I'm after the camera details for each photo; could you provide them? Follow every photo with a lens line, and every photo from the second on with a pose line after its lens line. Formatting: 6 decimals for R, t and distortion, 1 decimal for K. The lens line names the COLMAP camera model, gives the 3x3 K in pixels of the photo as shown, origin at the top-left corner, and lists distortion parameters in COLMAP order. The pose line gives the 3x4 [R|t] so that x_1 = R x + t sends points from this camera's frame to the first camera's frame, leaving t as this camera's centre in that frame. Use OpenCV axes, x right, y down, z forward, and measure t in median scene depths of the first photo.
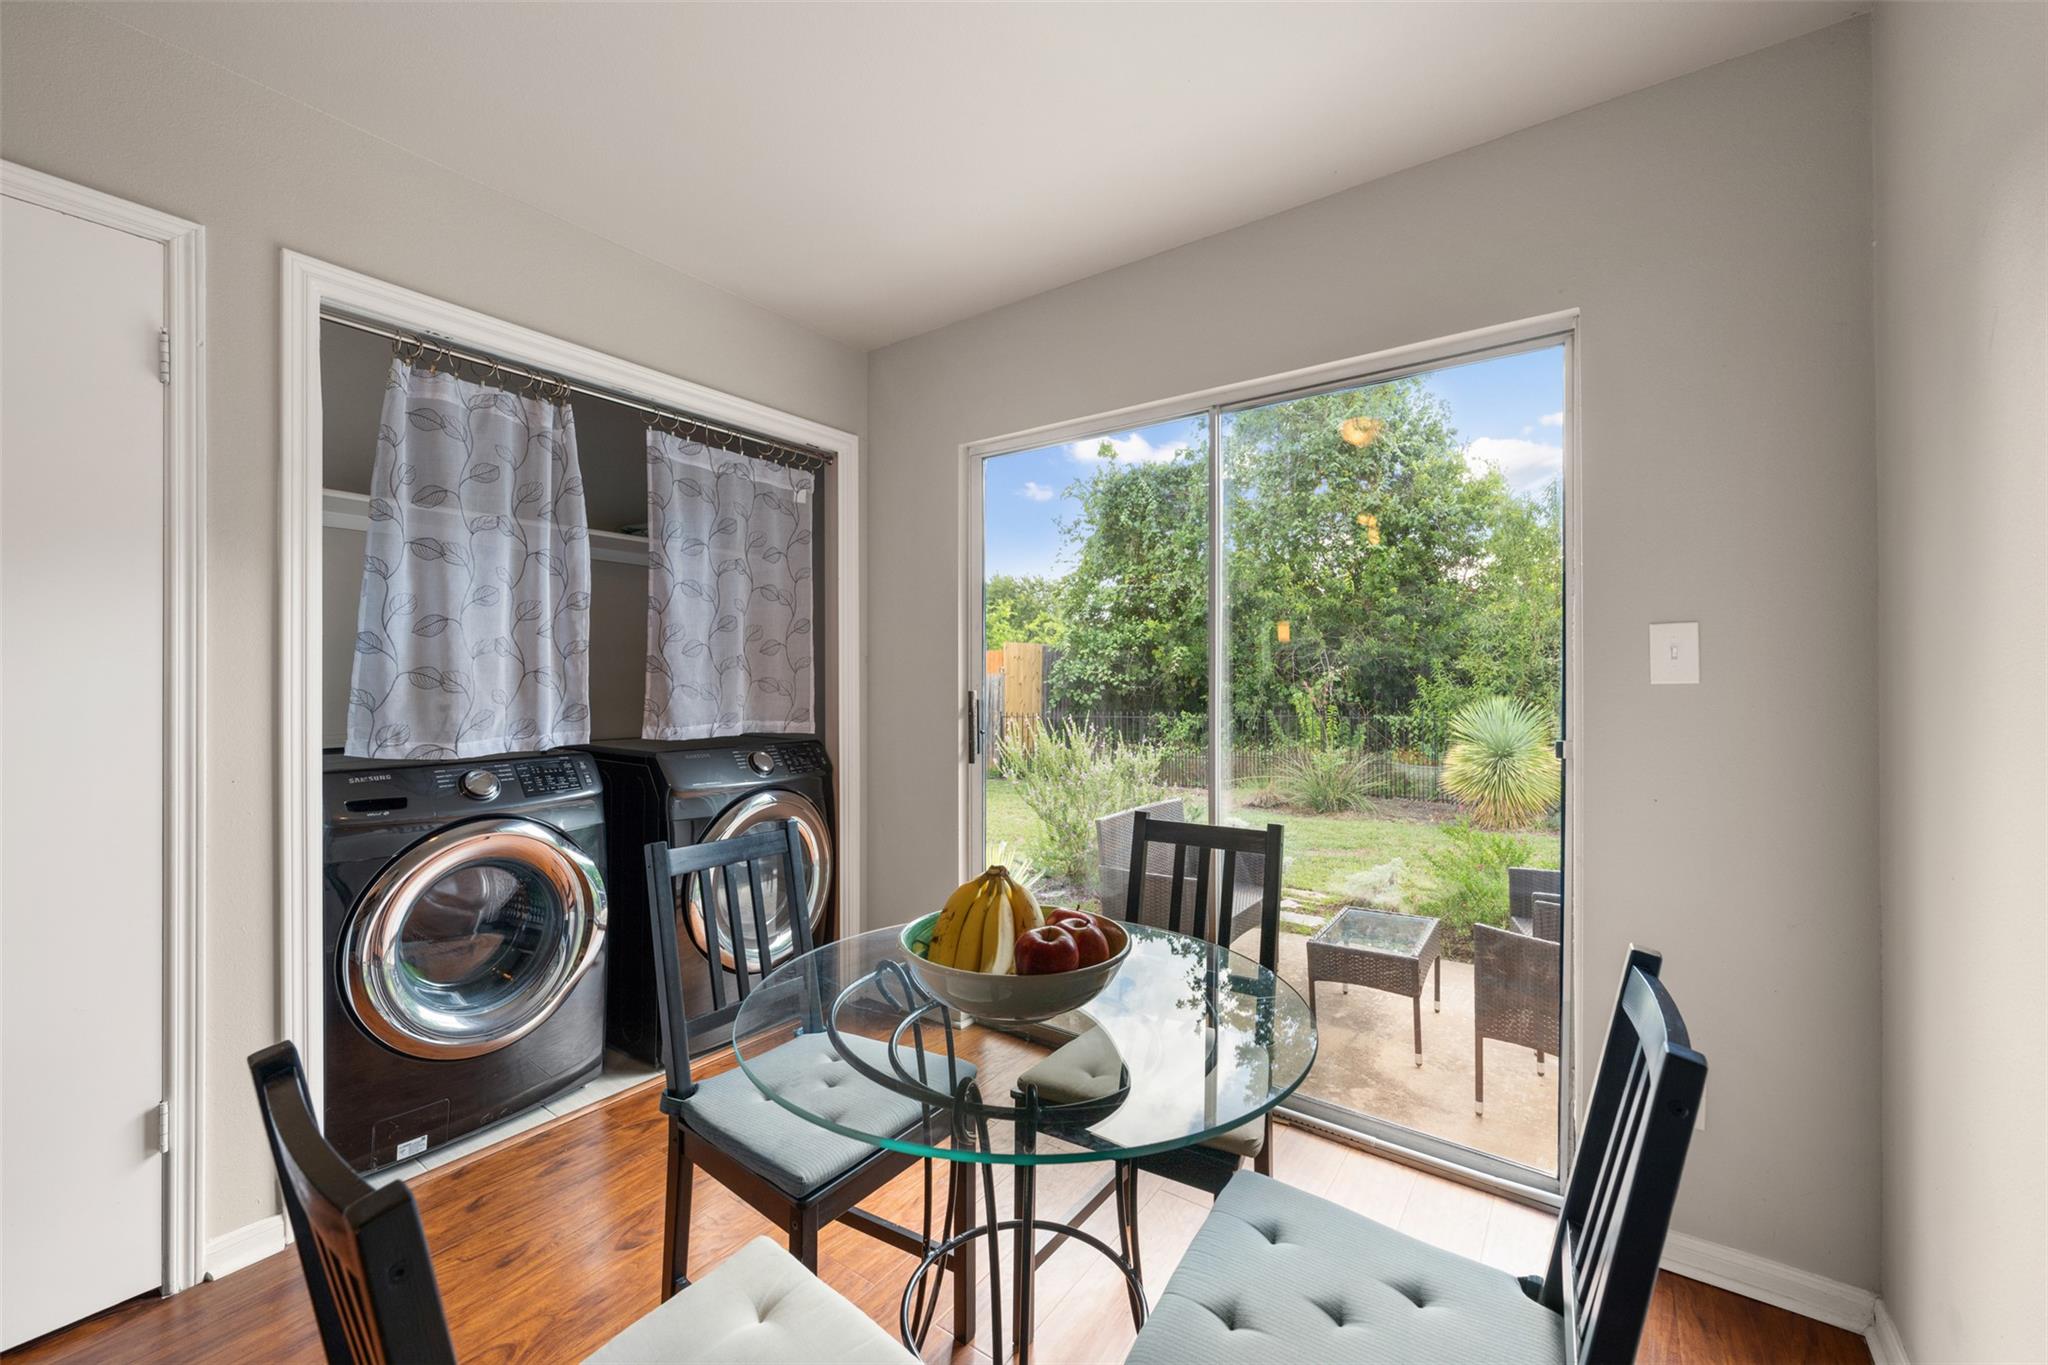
lens RADIAL K [[796.1, 0, 1024.0], [0, 796.1, 682.5], [0, 0, 1]] dist [0.000315, 0.000091]
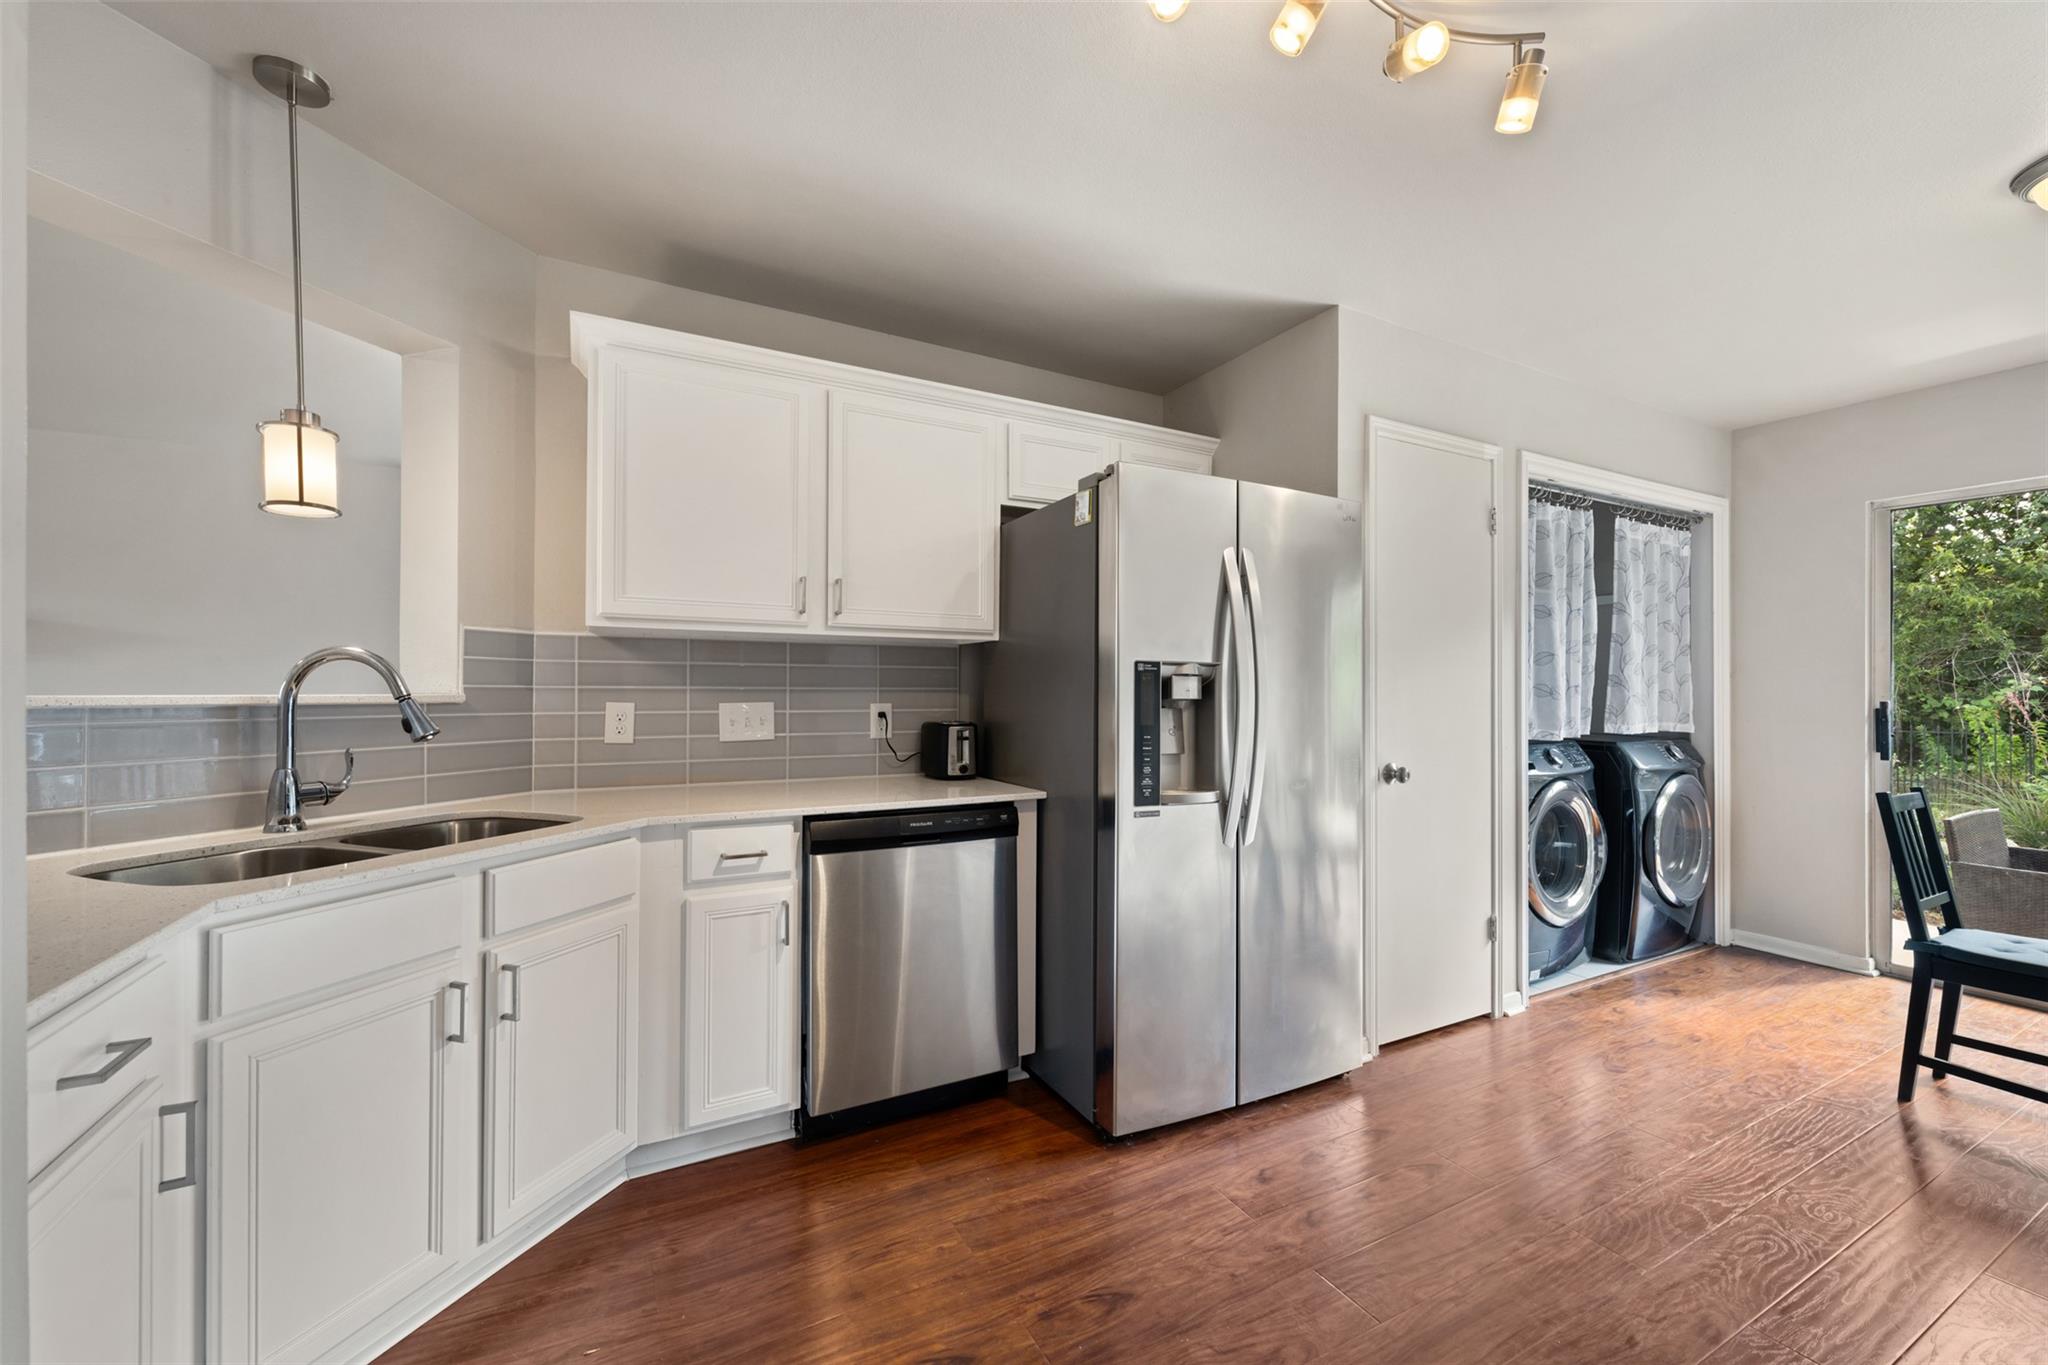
lens RADIAL K [[815.5, 0, 1021.2], [0, 815.5, 685.4], [0, 0, 1]] dist [-0.000730, -0.000038]
pose [[0.901150, 0.003217, -0.433496, -0.728970], [-0.004728, 0.999986, -0.002406, -0.005368], [0.433482, 0.004218, 0.901152, -0.720584]]
